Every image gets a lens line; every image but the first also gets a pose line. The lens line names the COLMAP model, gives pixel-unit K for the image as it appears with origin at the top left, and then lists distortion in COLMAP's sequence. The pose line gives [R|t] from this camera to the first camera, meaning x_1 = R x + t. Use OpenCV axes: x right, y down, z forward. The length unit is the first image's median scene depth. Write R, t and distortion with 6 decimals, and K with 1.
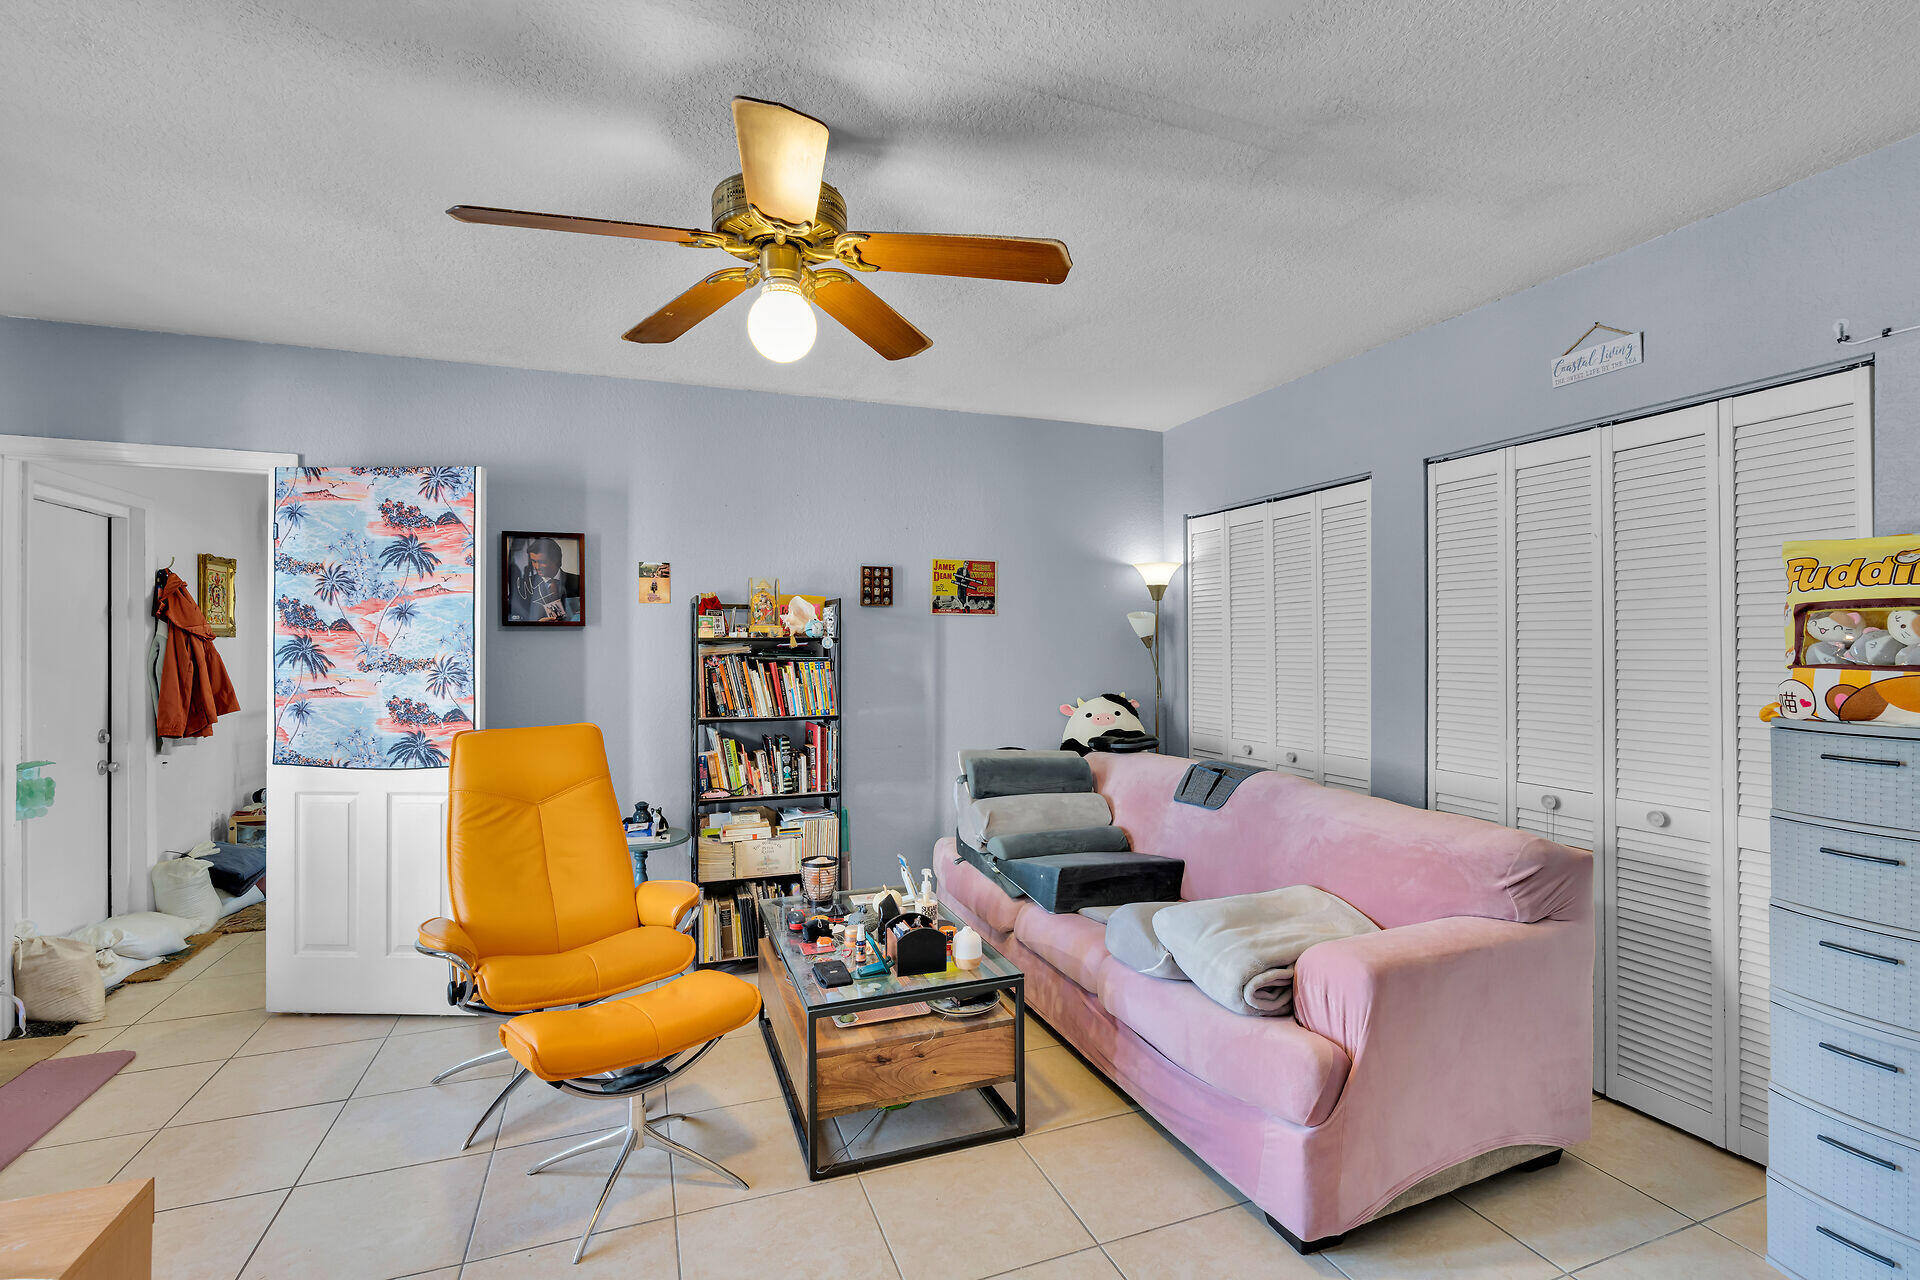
lens RADIAL K [[868.4, 0, 963.3], [0, 868.4, 641.9], [0, 0, 1]] dist [0.000468, 0.000348]
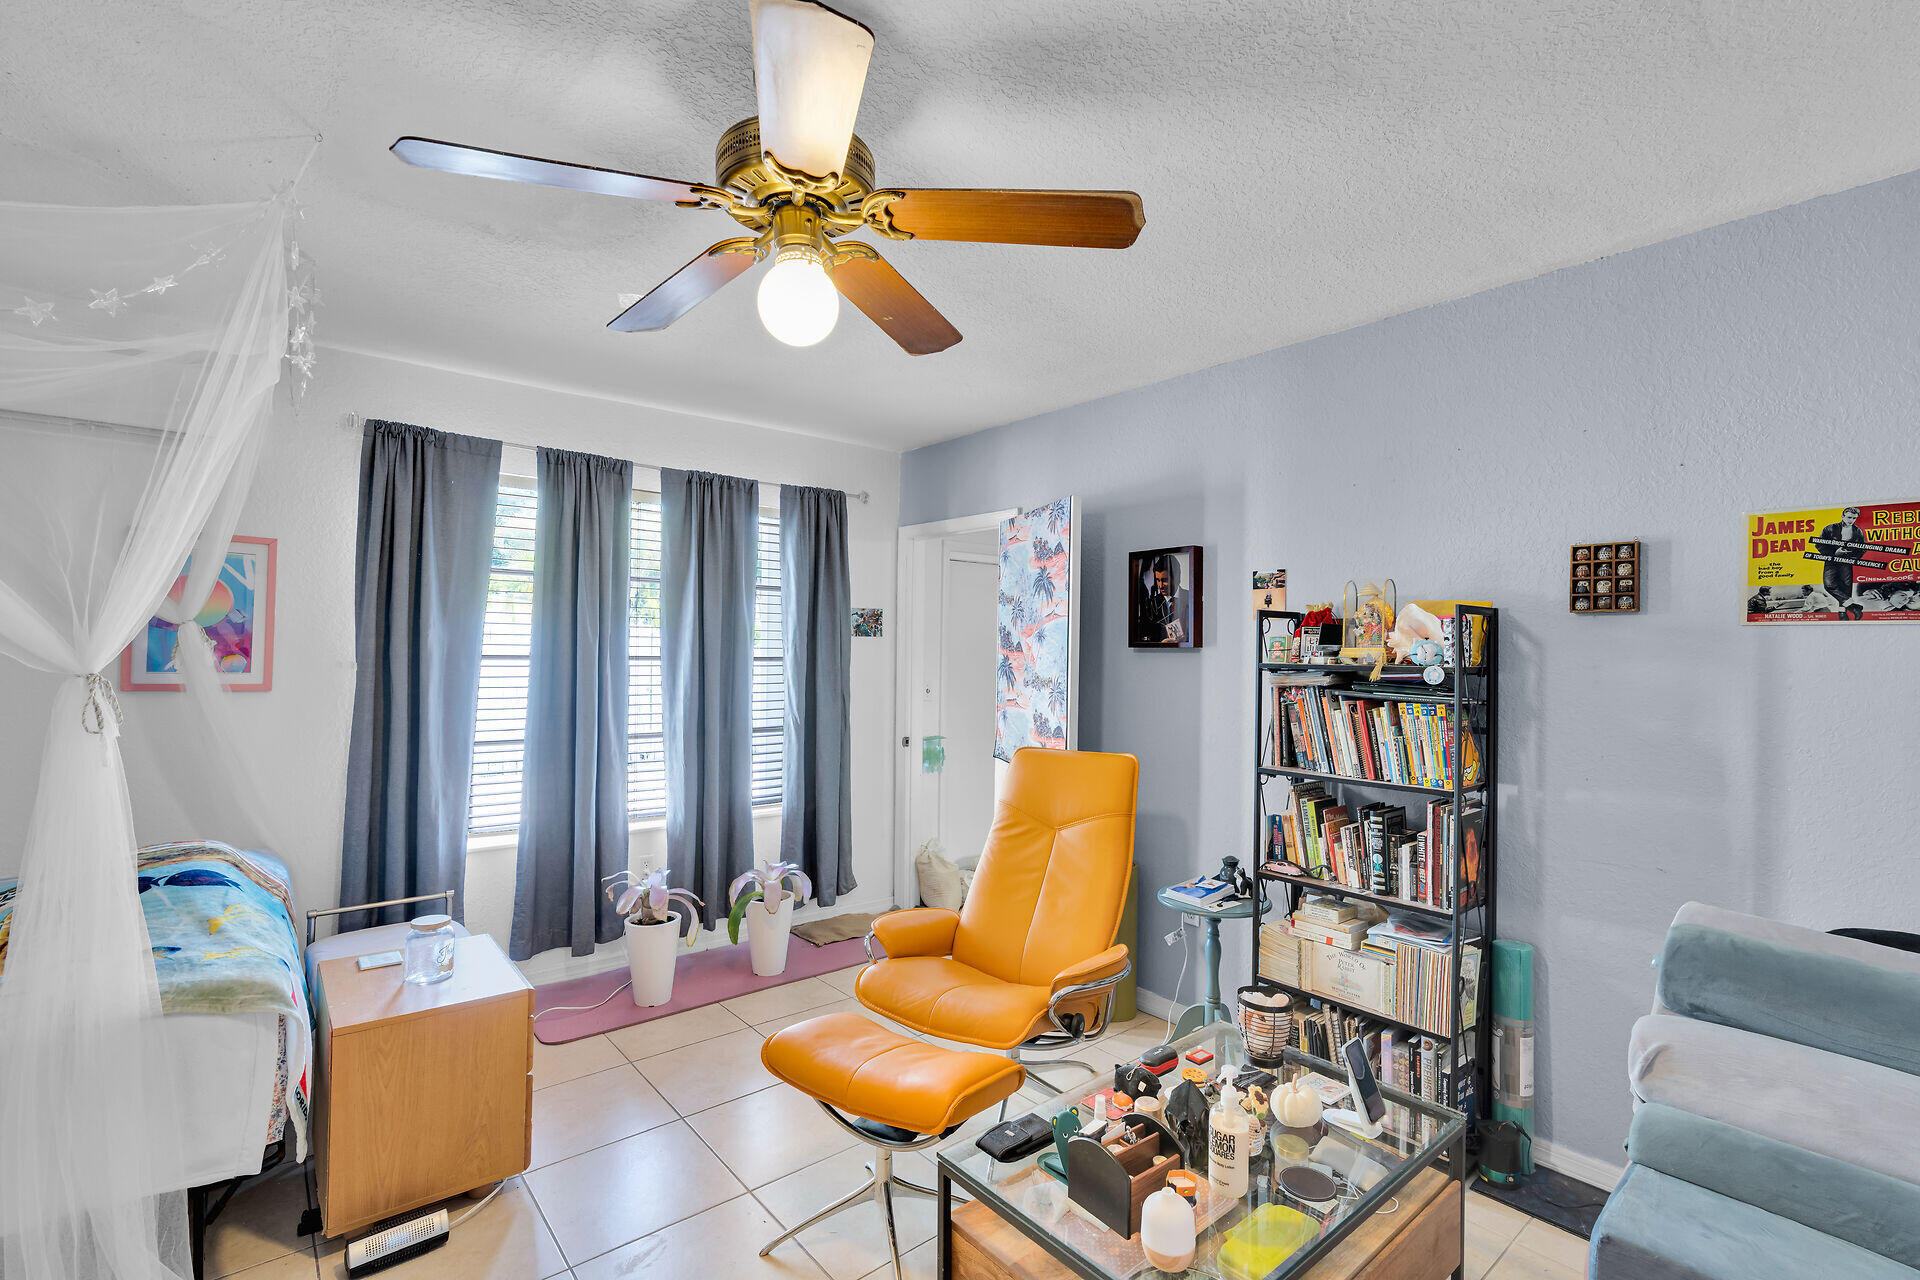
lens RADIAL K [[868.4, 0, 963.8], [0, 868.4, 638.6], [0, 0, 1]] dist [0.000468, 0.000348]
pose [[0.331057, -0.004217, -0.943601, 0.334740], [-0.008454, 0.999937, -0.007434, -0.018398], [0.943573, 0.010438, 0.331000, 0.463993]]
